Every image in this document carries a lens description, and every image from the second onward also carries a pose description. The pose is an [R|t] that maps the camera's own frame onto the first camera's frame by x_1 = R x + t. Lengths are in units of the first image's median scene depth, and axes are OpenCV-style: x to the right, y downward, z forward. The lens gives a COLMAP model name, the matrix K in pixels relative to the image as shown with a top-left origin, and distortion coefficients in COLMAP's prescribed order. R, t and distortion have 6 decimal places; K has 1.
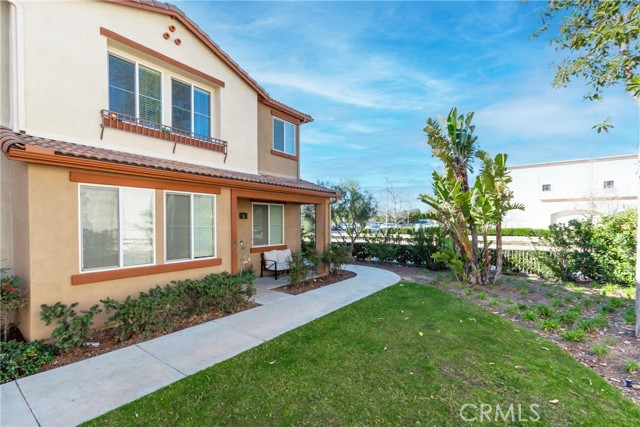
lens RADIAL K [[285.8, 0, 324.4], [0, 285.8, 224.4], [0, 0, 1]] dist [-0.000236, -0.000943]
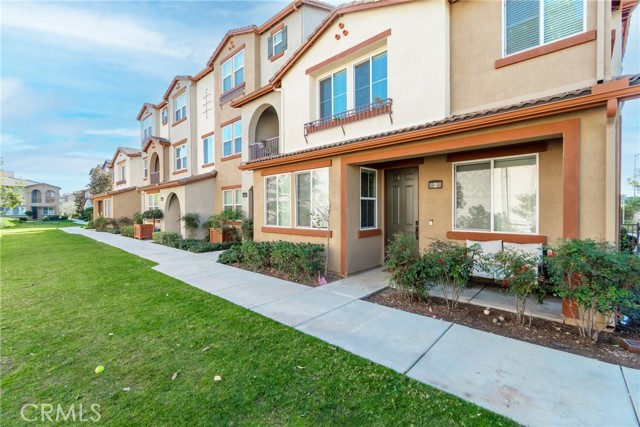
lens RADIAL K [[285.8, 0, 322.4], [0, 285.8, 207.9], [0, 0, 1]] dist [-0.000236, -0.000943]
pose [[-0.120696, -0.003613, -0.992683, 0.616024], [-0.000639, 0.999993, -0.003562, 0.043651], [0.992689, 0.000204, -0.120697, 1.089412]]
